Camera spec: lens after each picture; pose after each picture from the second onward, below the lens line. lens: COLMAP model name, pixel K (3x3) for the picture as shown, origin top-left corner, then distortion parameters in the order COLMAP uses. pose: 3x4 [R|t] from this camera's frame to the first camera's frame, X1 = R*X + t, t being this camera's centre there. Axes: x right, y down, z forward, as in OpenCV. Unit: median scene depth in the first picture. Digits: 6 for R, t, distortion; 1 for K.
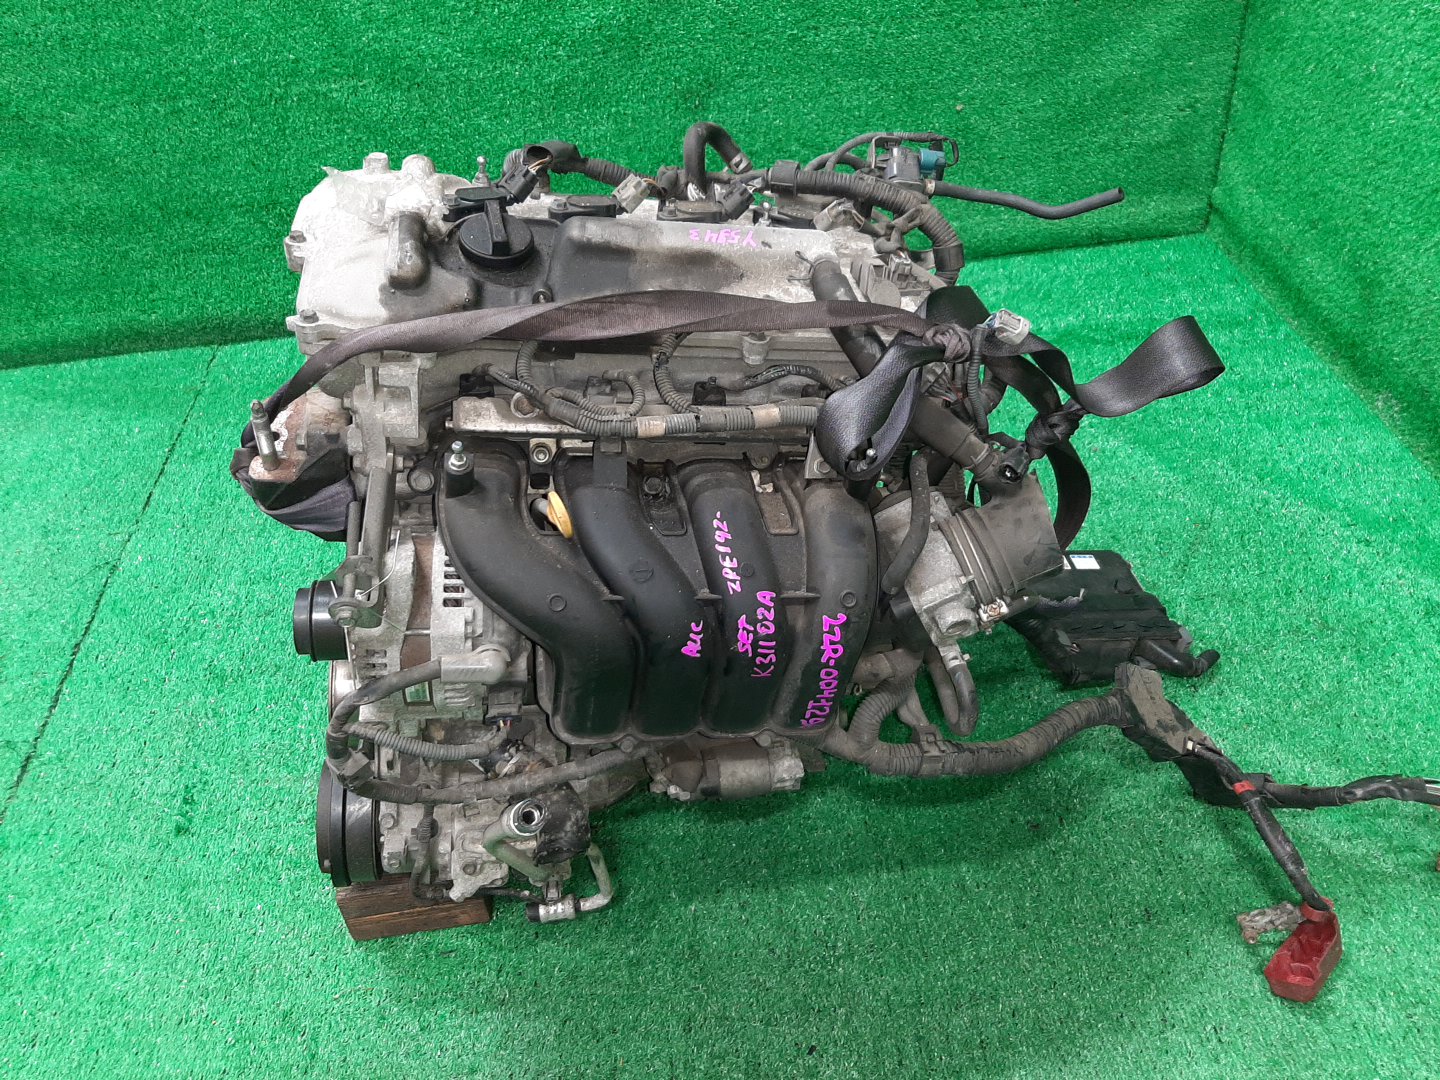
lens RADIAL K [[1189.3, 0, 728.2], [0, 1189.3, 541.8], [0, 0, 1]] dist [0.021602, -0.049171]
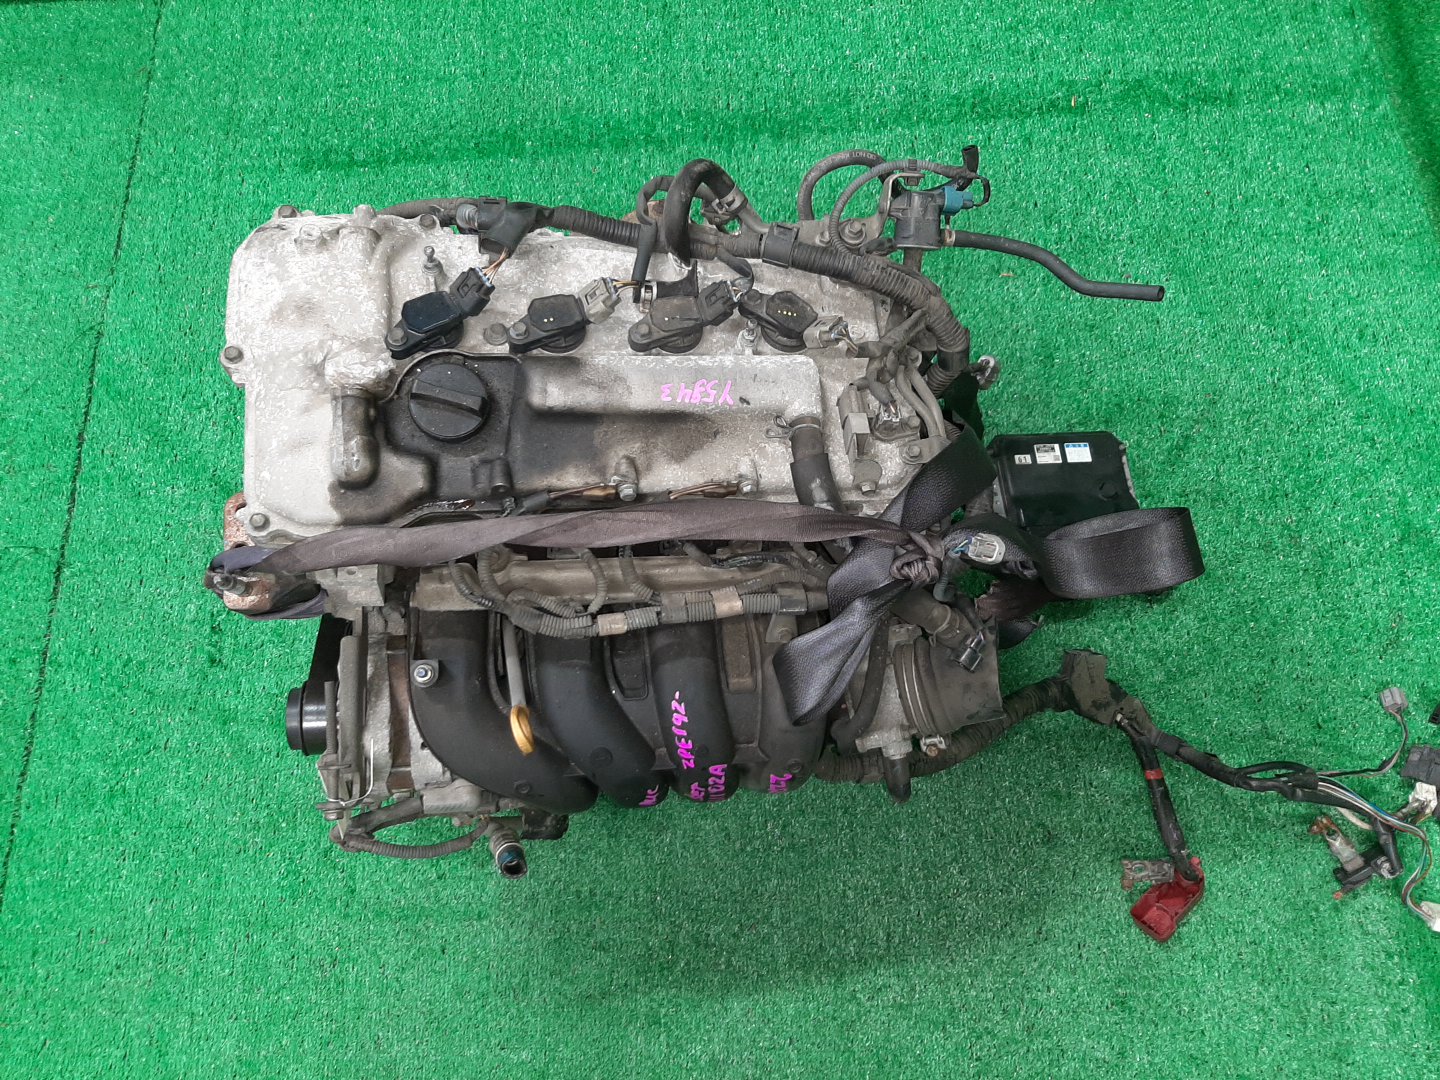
lens RADIAL K [[1184.8, 0, 735.9], [0, 1184.8, 528.4], [0, 0, 1]] dist [0.057019, -0.116943]
pose [[0.998001, 0.063126, -0.002995, 0.034584], [-0.052922, 0.860700, 0.506355, -0.633060], [0.034541, -0.505184, 0.862320, 0.160721]]
